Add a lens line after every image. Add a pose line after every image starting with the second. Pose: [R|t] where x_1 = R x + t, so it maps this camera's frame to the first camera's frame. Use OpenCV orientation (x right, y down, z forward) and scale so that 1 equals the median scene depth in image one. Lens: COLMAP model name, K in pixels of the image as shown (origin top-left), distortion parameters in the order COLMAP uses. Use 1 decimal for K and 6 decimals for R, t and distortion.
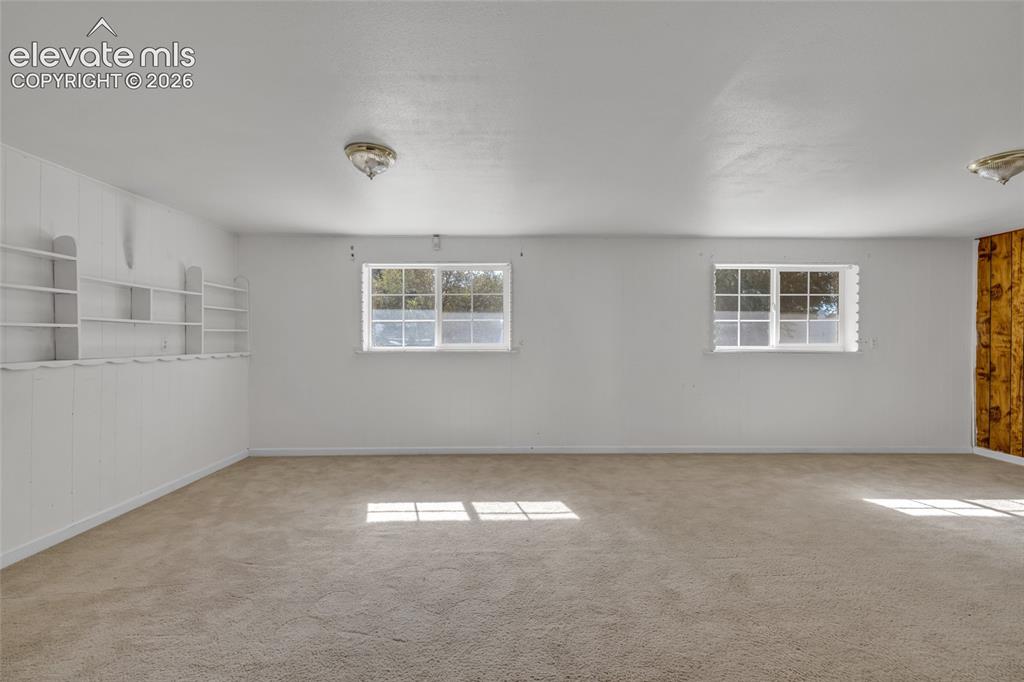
lens RADIAL K [[430.1, 0, 515.7], [0, 430.1, 340.3], [0, 0, 1]] dist [-0.008278, 0.000291]
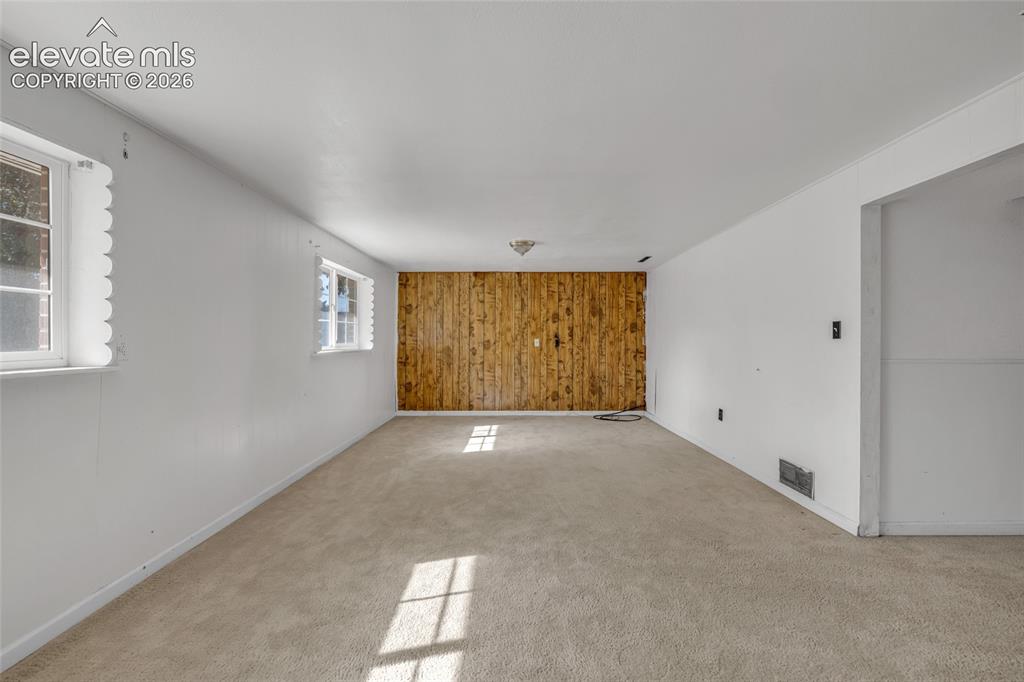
lens RADIAL K [[430.1, 0, 515.7], [0, 430.1, 340.3], [0, 0, 1]] dist [-0.008278, 0.000291]
pose [[0.006651, -0.004222, 0.999969, -0.443626], [0.004012, 0.999983, 0.004195, -0.003170], [-0.999970, 0.003984, 0.006668, 0.594984]]
